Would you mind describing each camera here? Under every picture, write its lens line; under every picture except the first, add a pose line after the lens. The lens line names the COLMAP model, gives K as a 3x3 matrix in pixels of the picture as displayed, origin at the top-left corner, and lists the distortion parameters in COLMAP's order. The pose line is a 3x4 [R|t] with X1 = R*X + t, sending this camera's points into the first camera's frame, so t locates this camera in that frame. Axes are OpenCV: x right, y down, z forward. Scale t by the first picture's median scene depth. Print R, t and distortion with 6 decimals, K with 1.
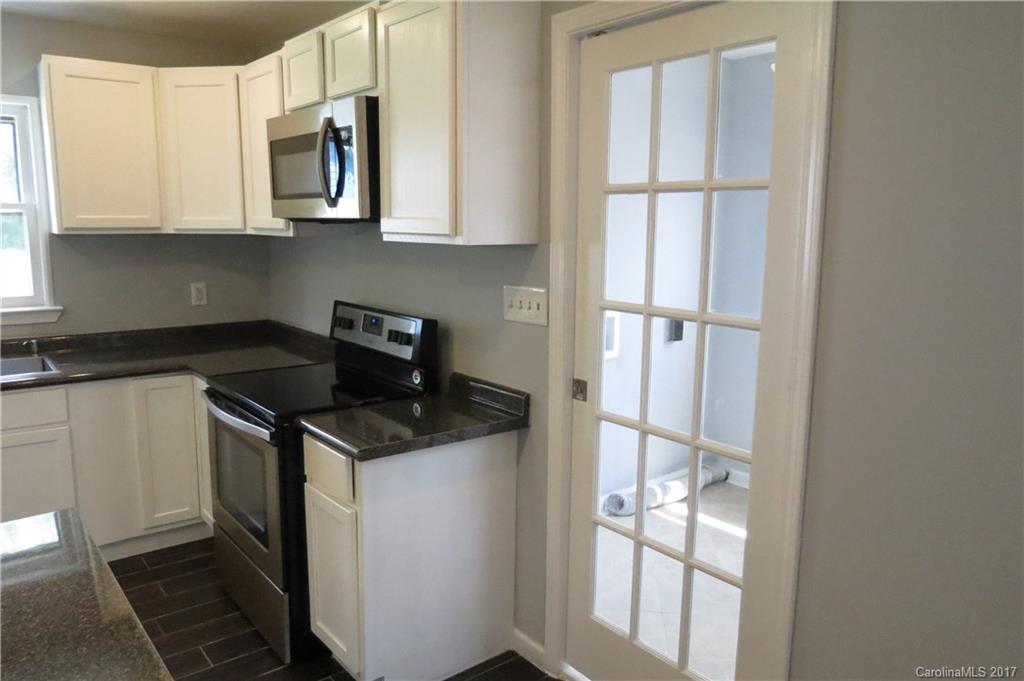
lens RADIAL K [[735.6, 0, 515.5], [0, 735.6, 340.2], [0, 0, 1]] dist [-0.022836, 0.001161]
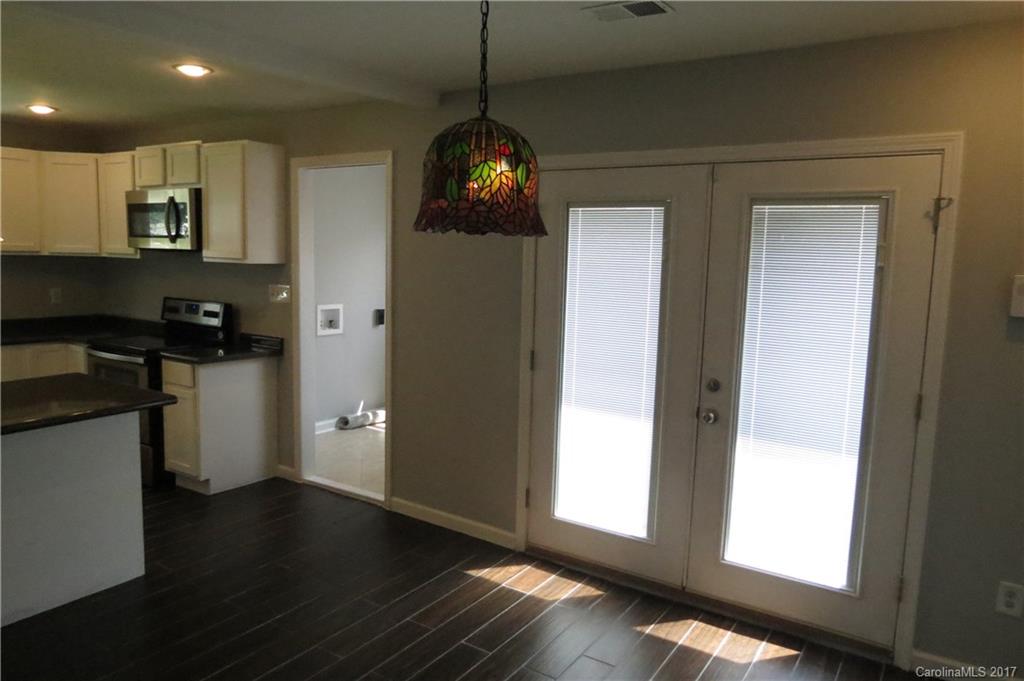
lens RADIAL K [[735.6, 0, 515.5], [0, 735.6, 340.2], [0, 0, 1]] dist [-0.022836, 0.001161]
pose [[0.954524, -0.016854, 0.297656, 0.024539], [0.027870, 0.999073, -0.032803, 0.143543], [-0.296828, 0.039606, 0.954109, -0.975749]]
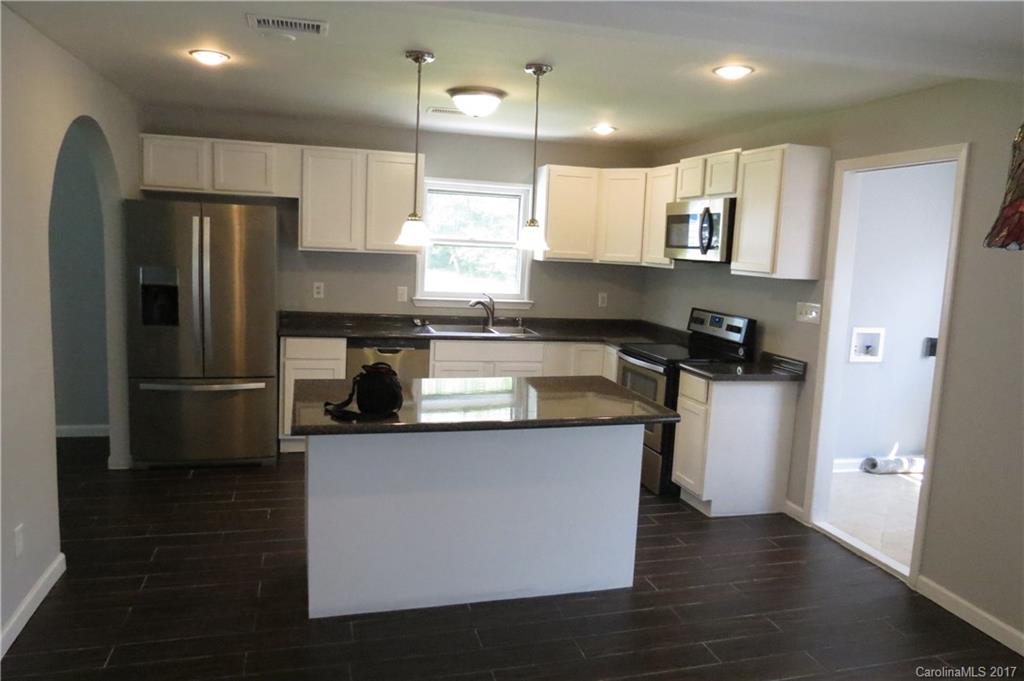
lens RADIAL K [[735.6, 0, 515.5], [0, 735.6, 340.2], [0, 0, 1]] dist [-0.022836, 0.001161]
pose [[0.916918, 0.084352, -0.390060, 0.053040], [-0.100398, 0.994728, -0.020895, 0.113484], [0.386241, 0.058320, 0.920552, -0.825903]]
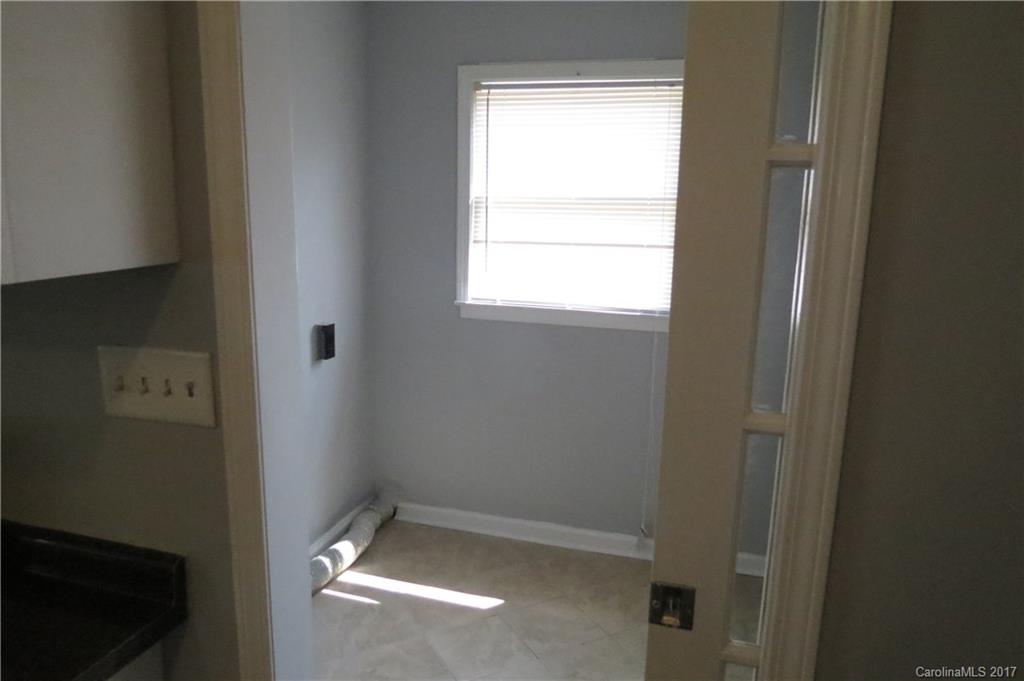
lens RADIAL K [[735.6, 0, 515.5], [0, 735.6, 340.2], [0, 0, 1]] dist [-0.022836, 0.001161]
pose [[0.828525, -0.105251, 0.549971, -0.045481], [0.080236, 0.994356, 0.069421, -0.079501], [-0.554174, -0.013390, 0.832293, 0.398499]]
